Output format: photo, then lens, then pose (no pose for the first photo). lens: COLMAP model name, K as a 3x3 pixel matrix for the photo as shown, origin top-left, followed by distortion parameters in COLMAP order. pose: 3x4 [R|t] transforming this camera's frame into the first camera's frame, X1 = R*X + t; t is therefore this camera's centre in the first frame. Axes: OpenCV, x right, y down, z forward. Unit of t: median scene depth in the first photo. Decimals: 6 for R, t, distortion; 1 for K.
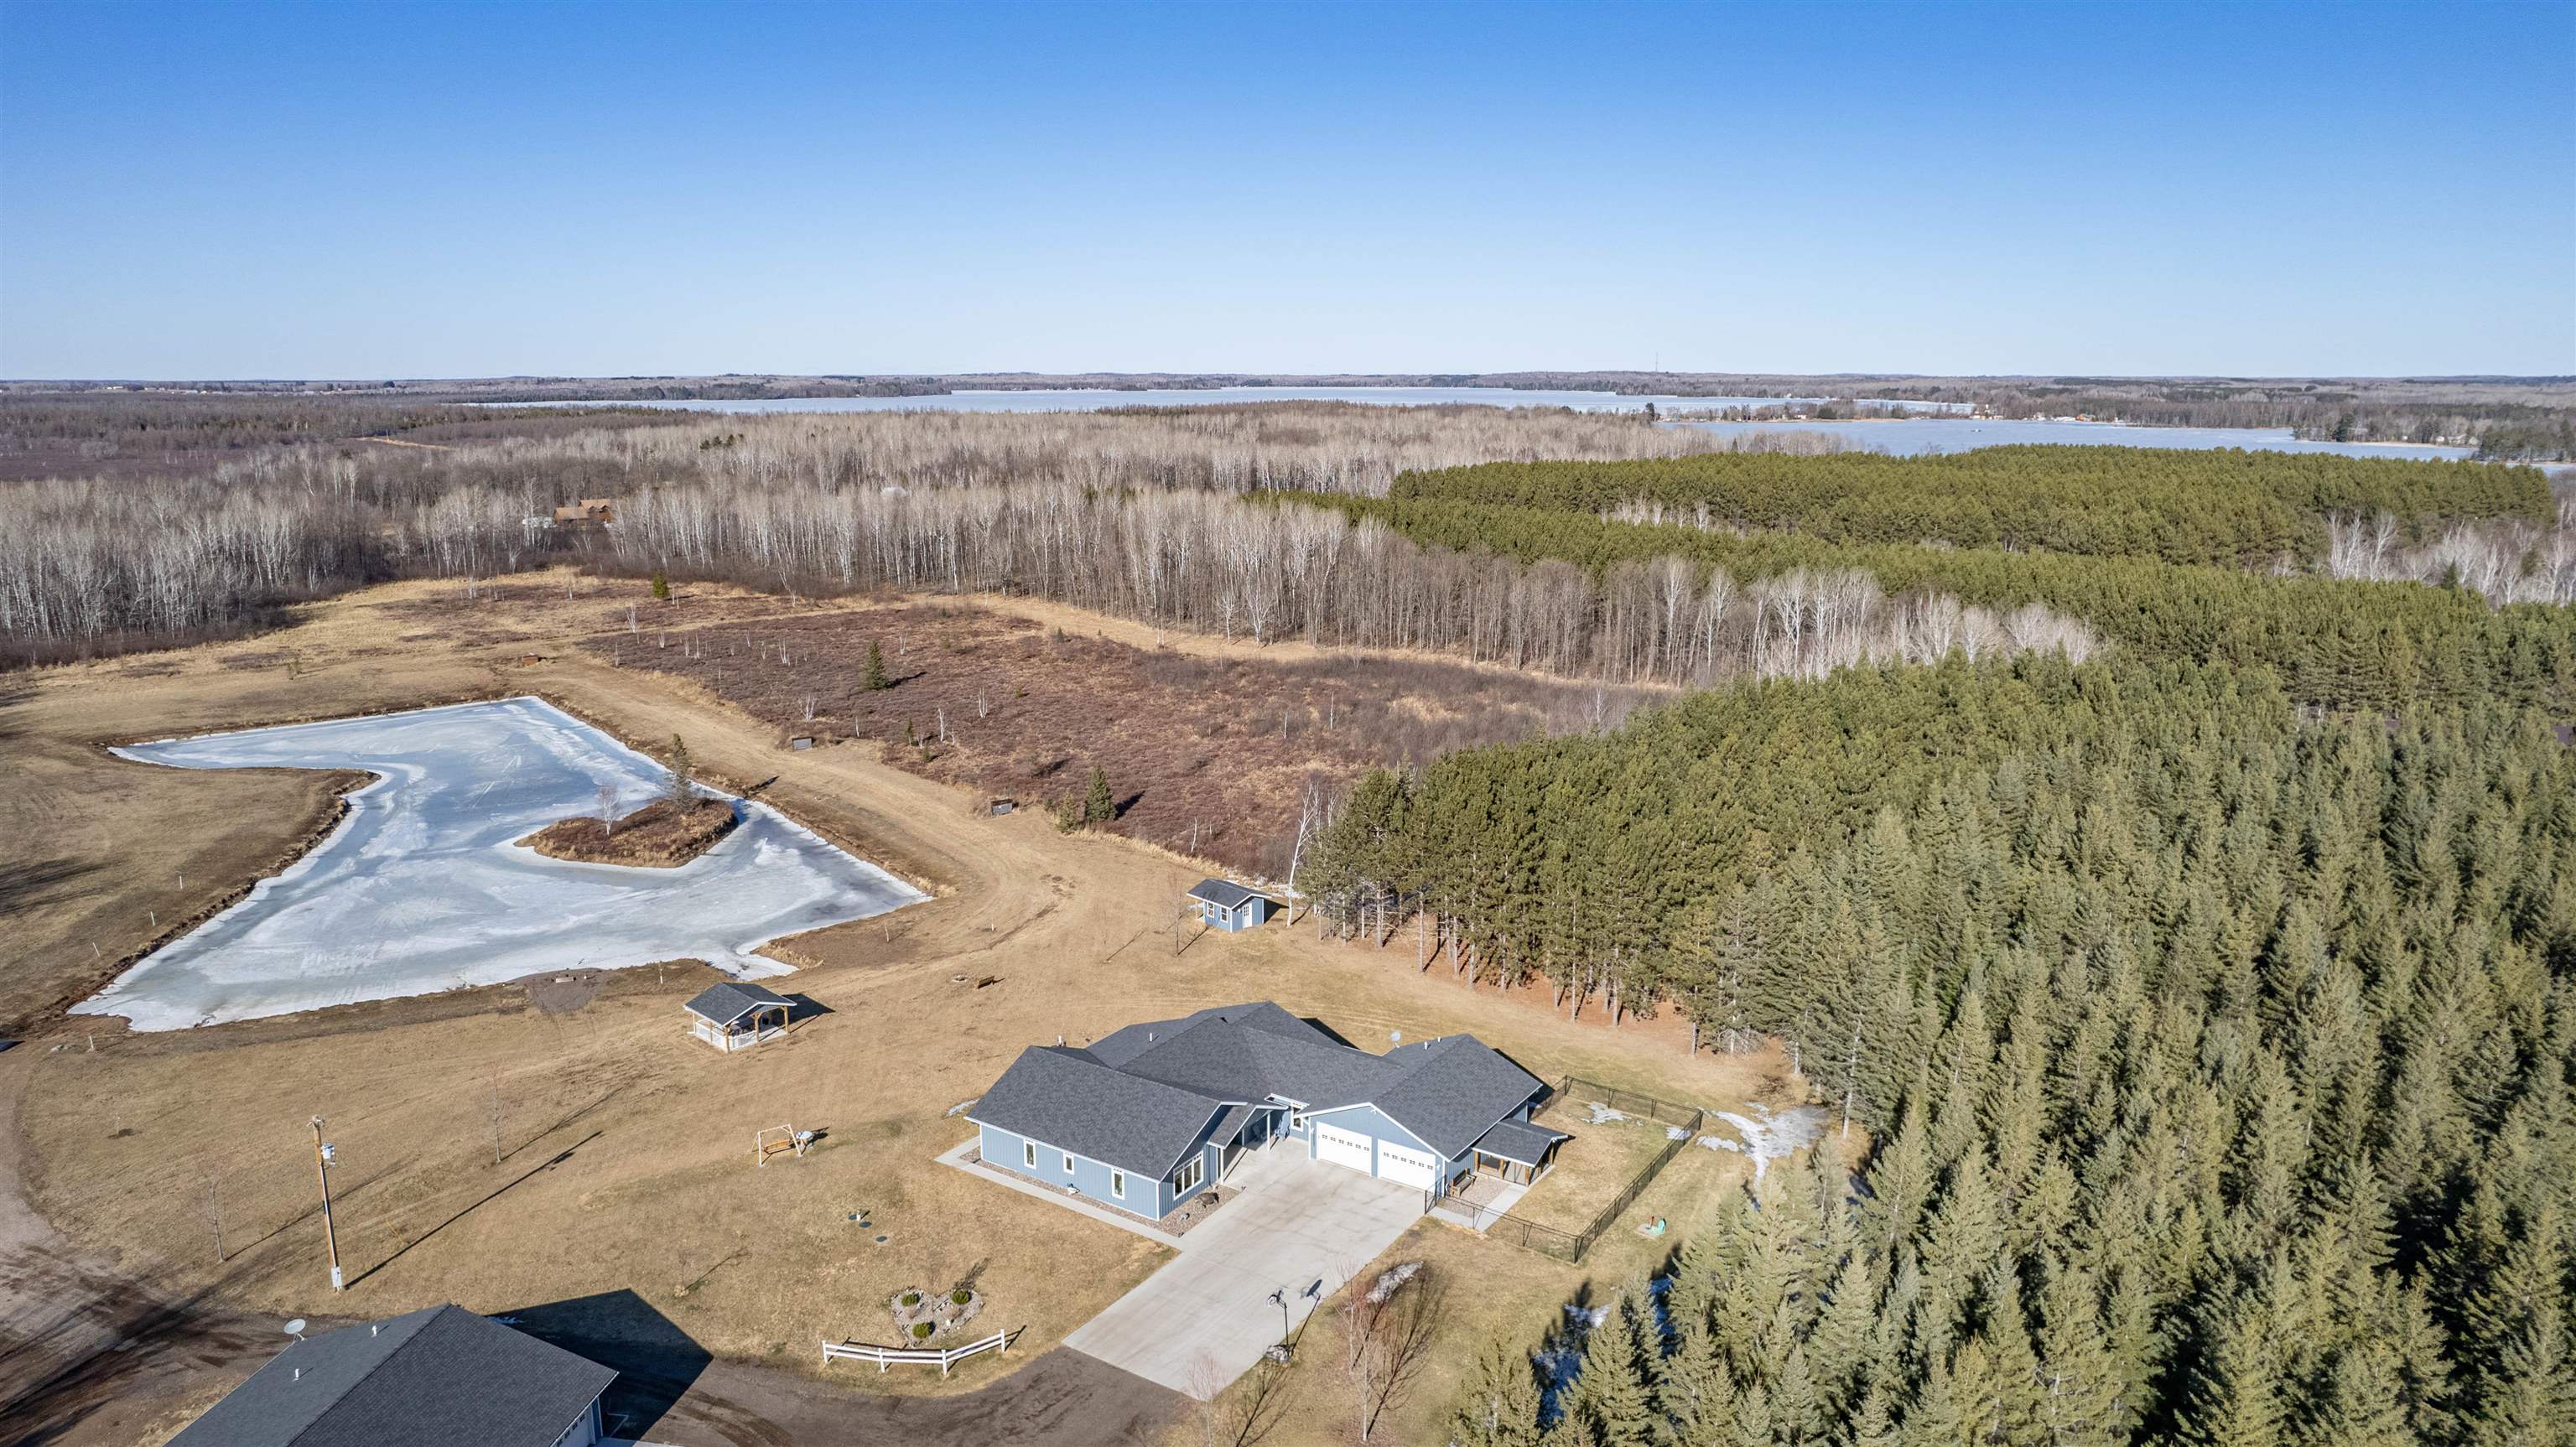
lens RADIAL K [[1645.8, 0, 1295.6], [0, 1645.8, 706.3], [0, 0, 1]] dist [-0.049467, 0.034547]
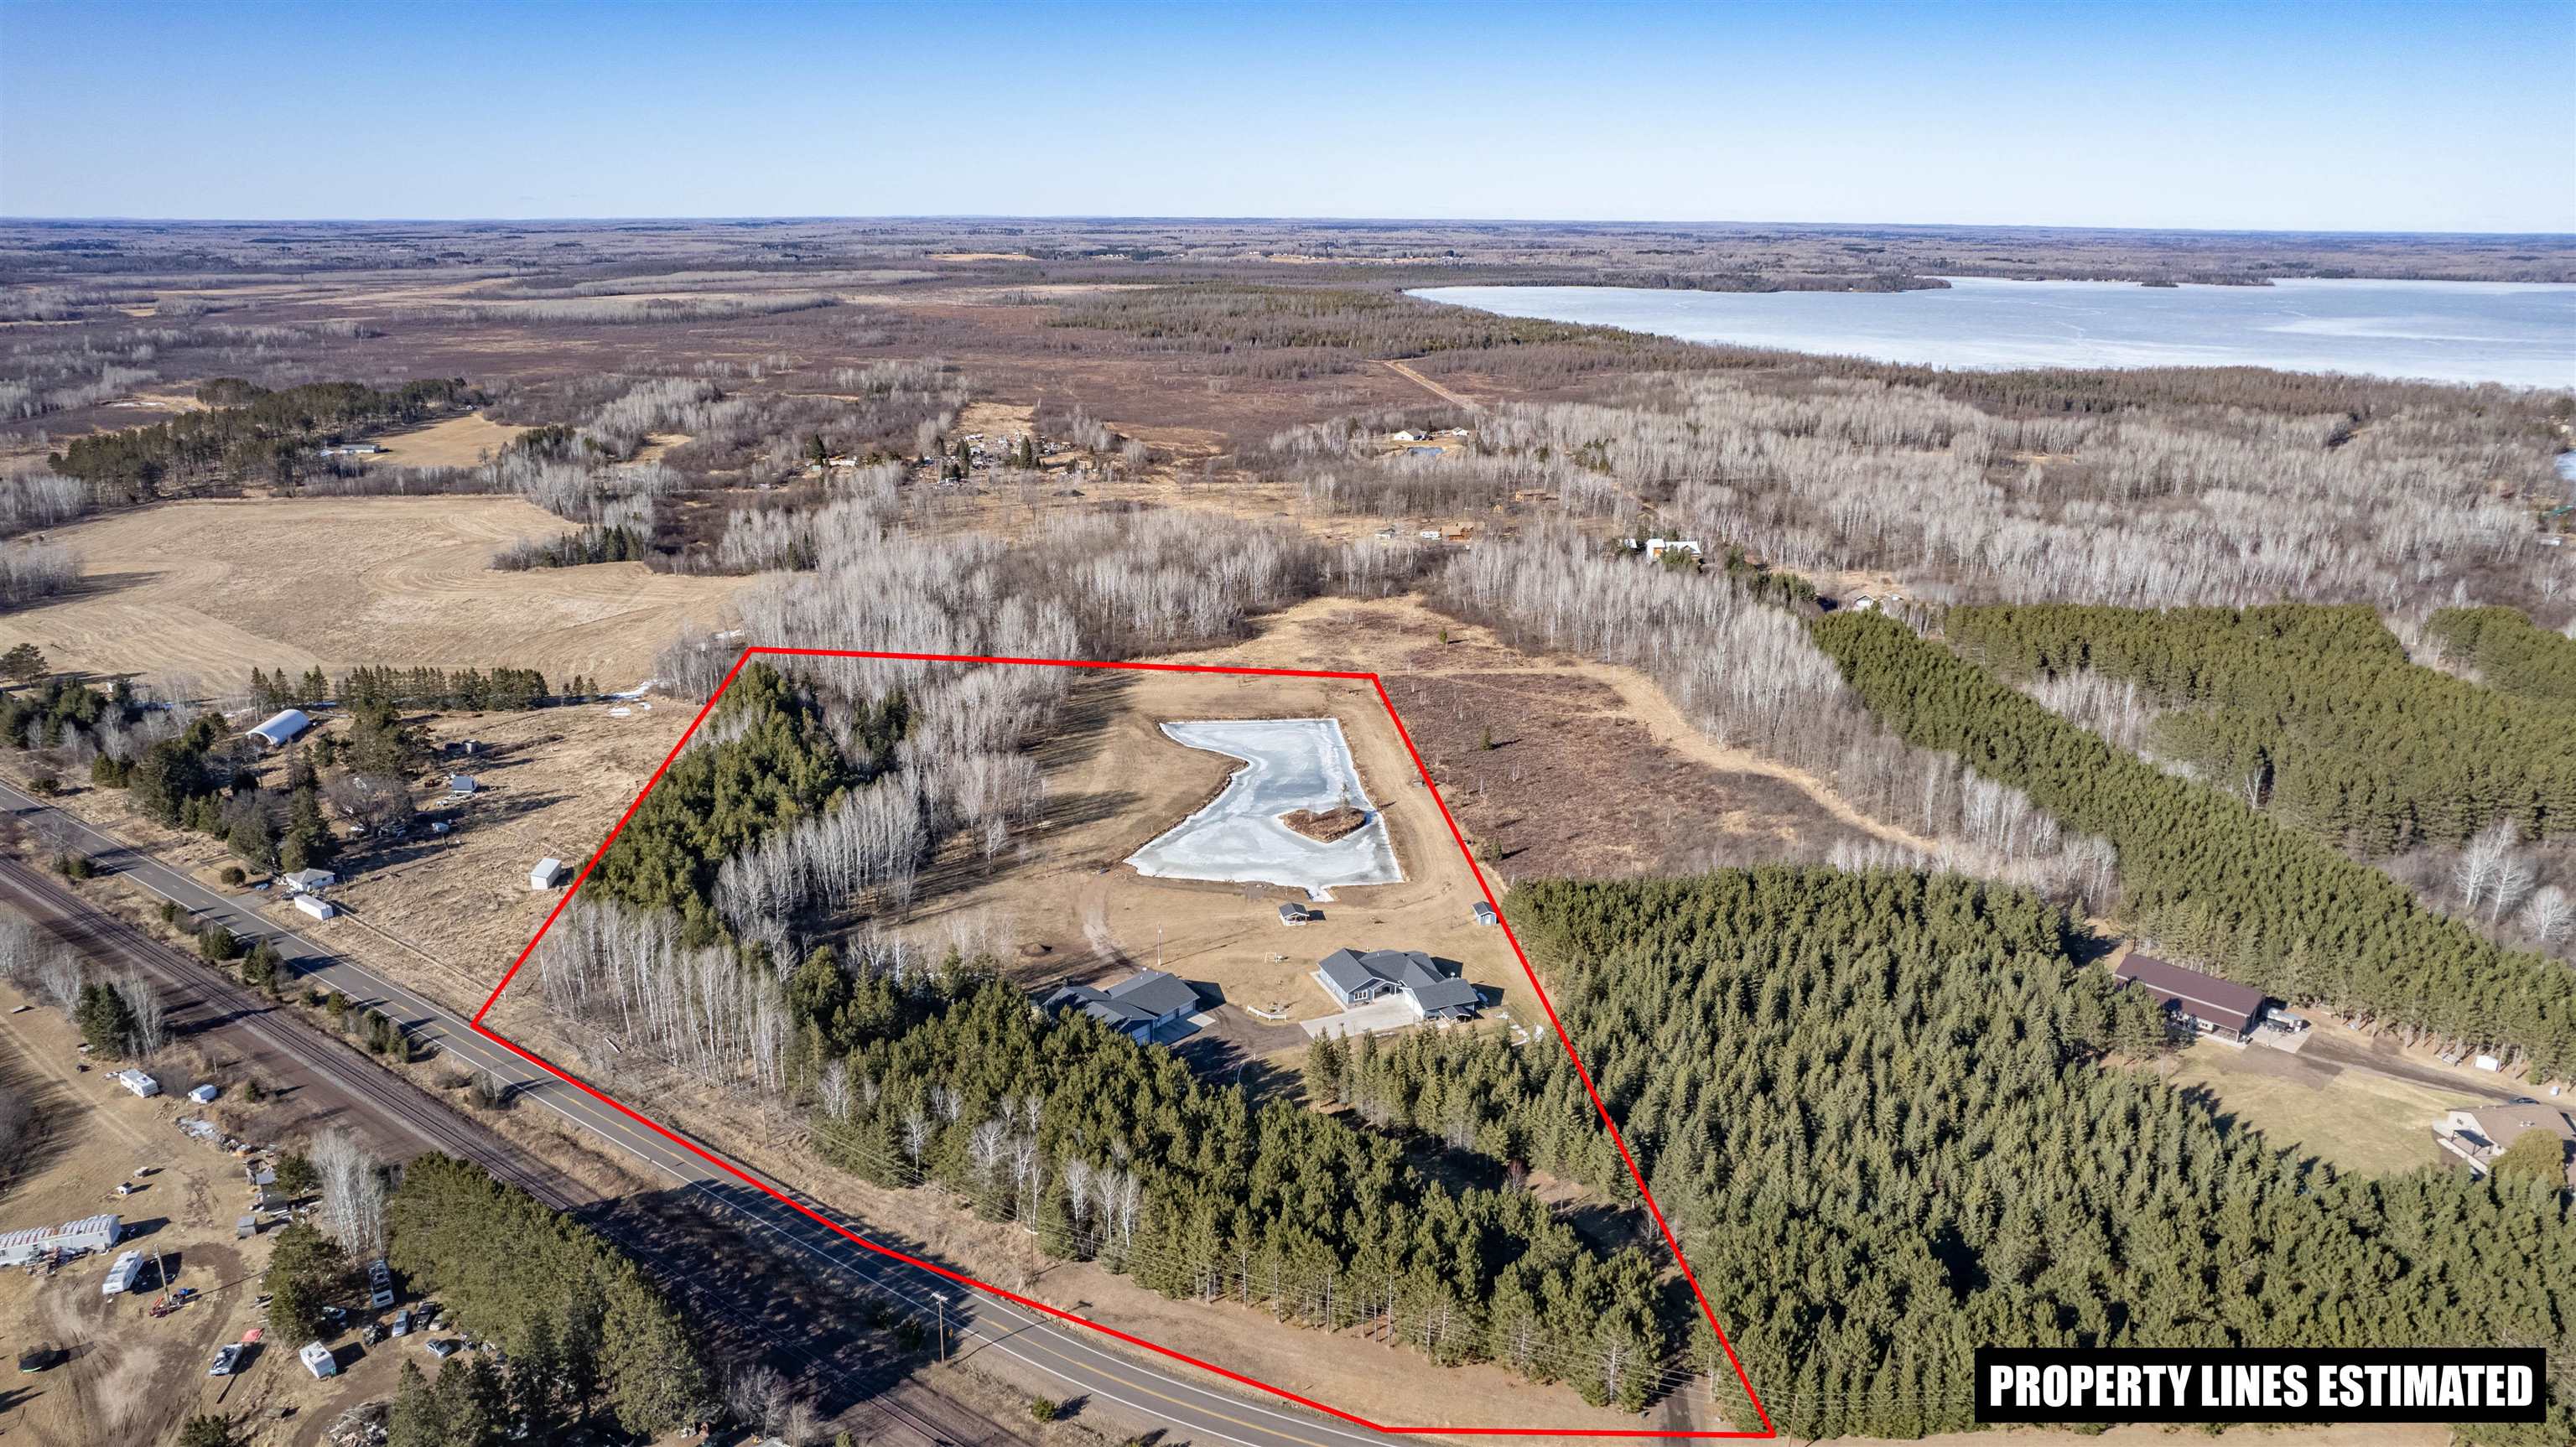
lens RADIAL K [[1645.8, 0, 1296.0], [0, 1645.8, 730.6], [0, 0, 1]] dist [-0.049467, 0.034547]
pose [[0.824938, 0.178235, -0.536386, 0.689831], [-0.120760, 0.982646, 0.140798, -0.321213], [0.552173, -0.051375, 0.832145, -0.847298]]
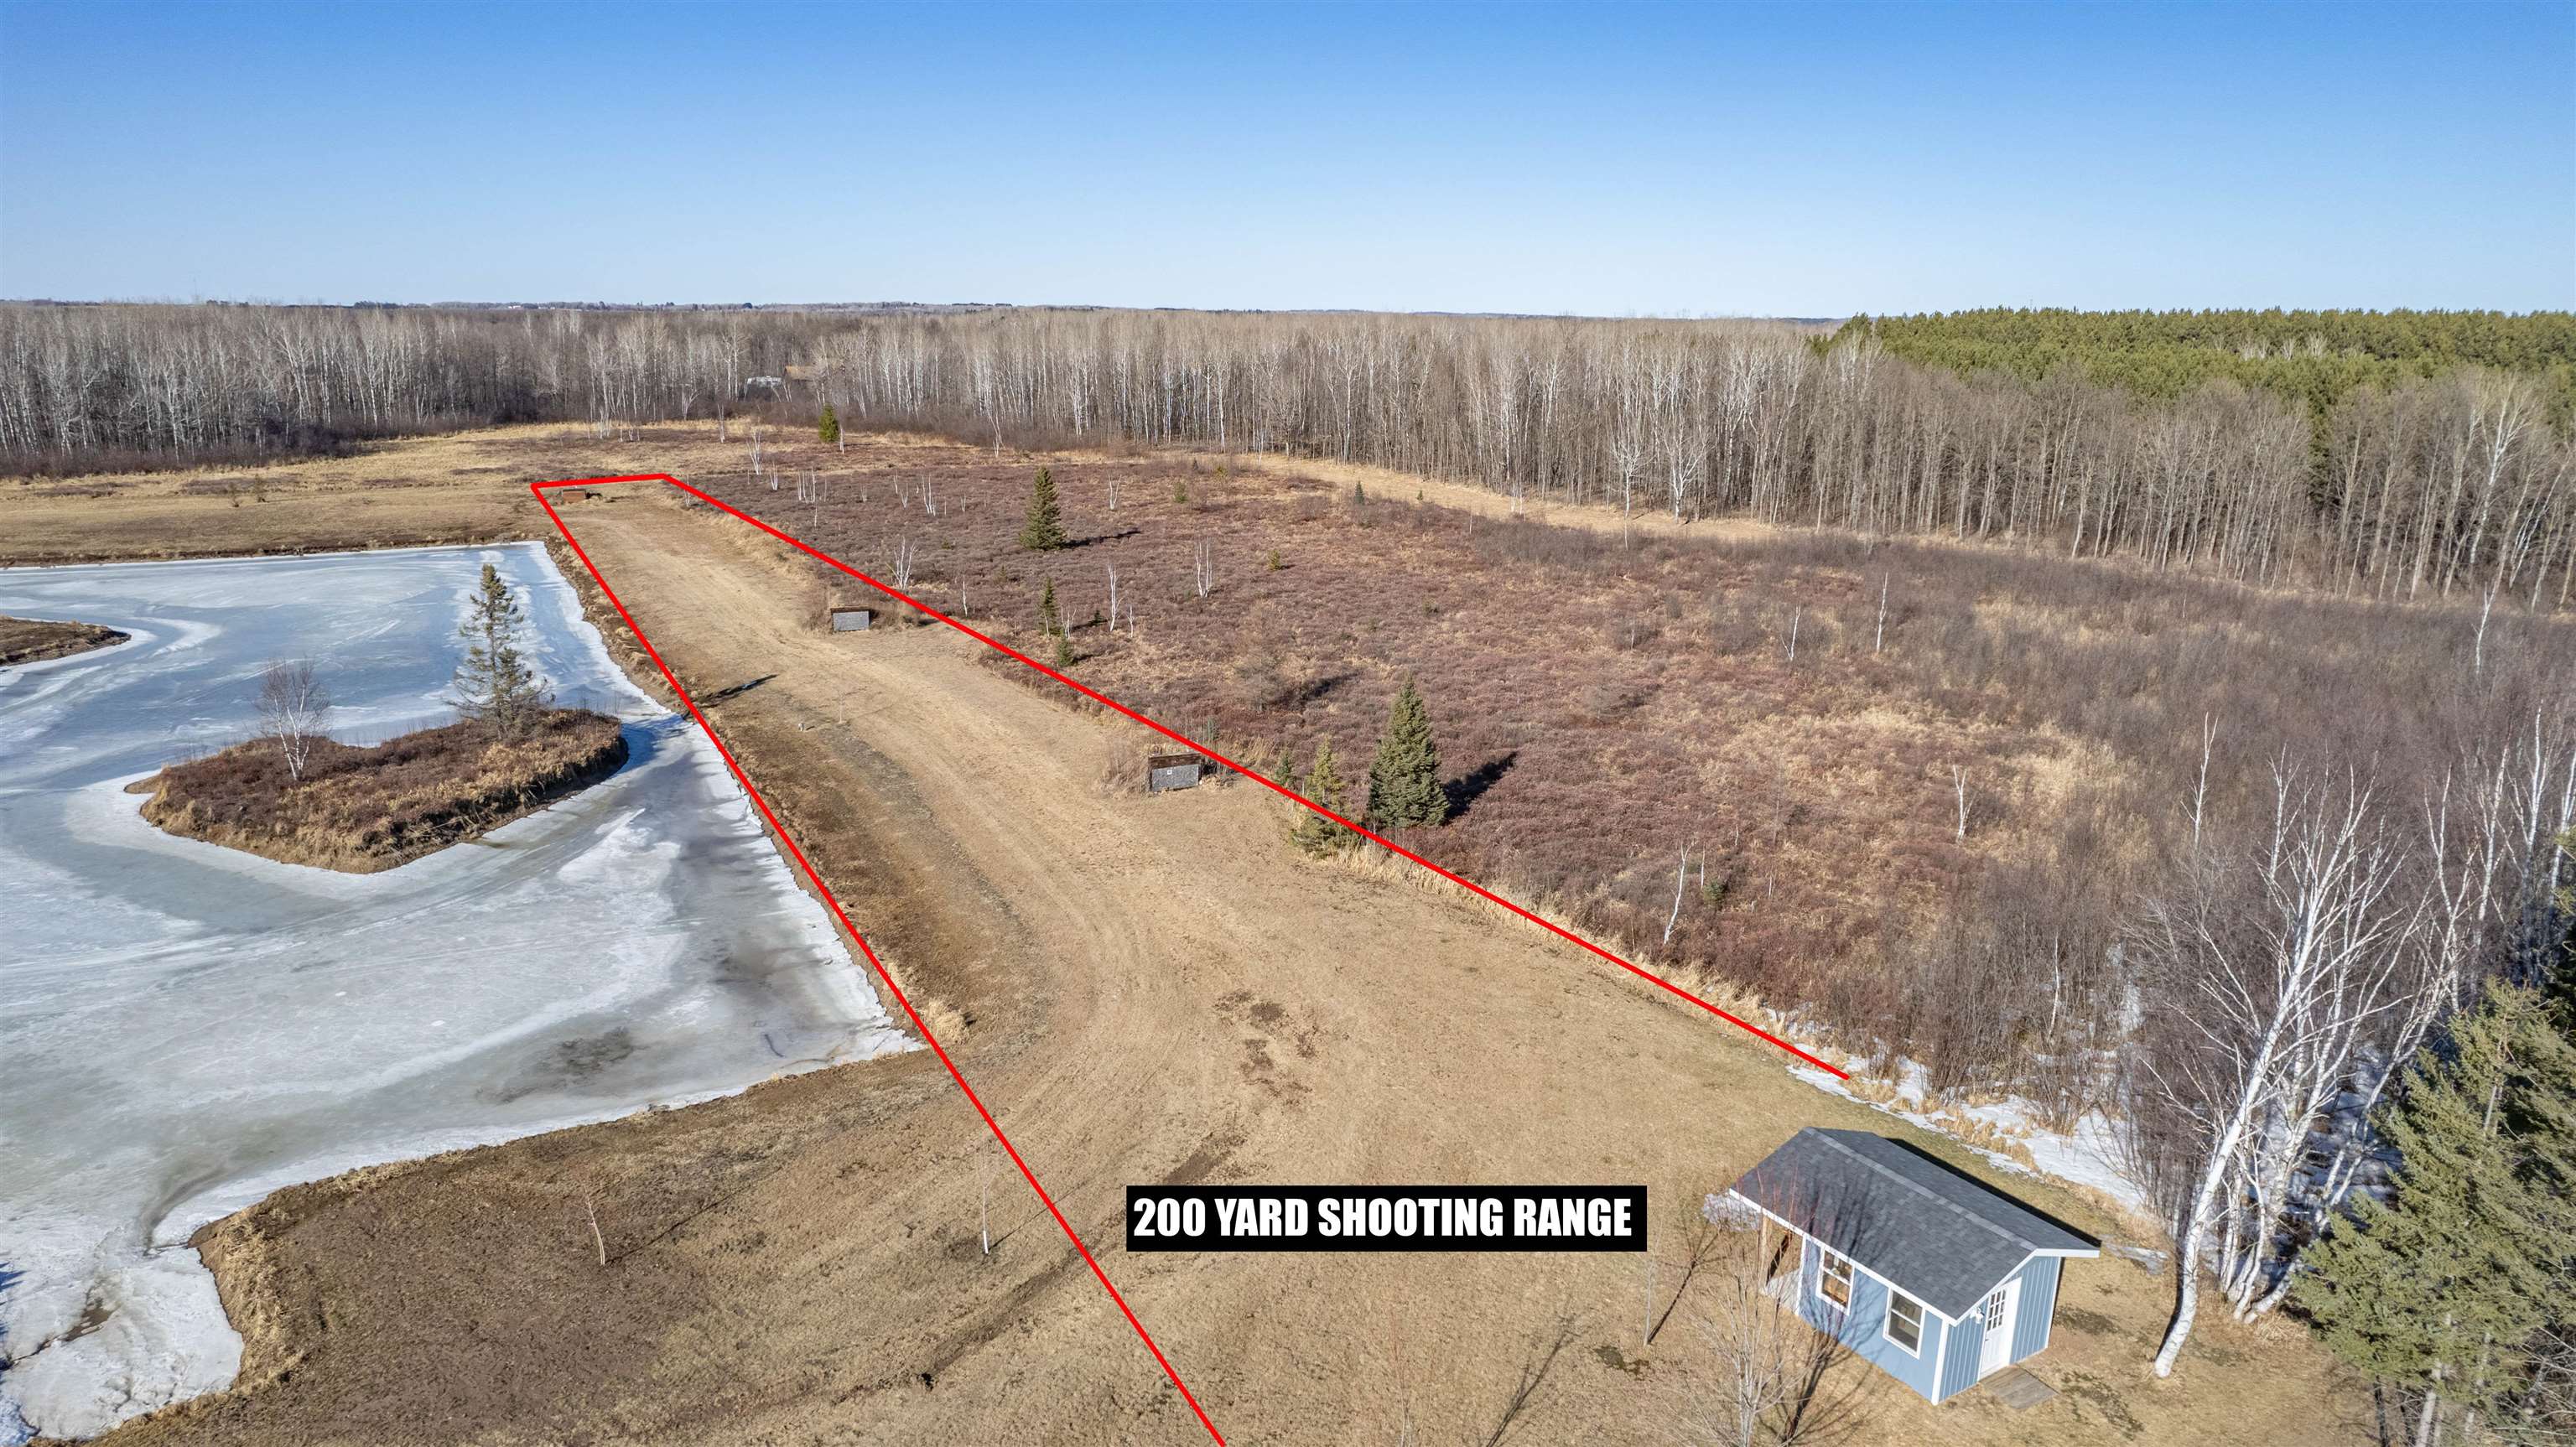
lens RADIAL K [[1645.8, 0, 1298.9], [0, 1645.8, 733.1], [0, 0, 1]] dist [-0.049467, 0.034547]
pose [[0.981355, 0.061510, -0.182096, -0.060202], [-0.052667, 0.997204, 0.053009, 0.022944], [0.184848, -0.042430, 0.981851, 0.498432]]
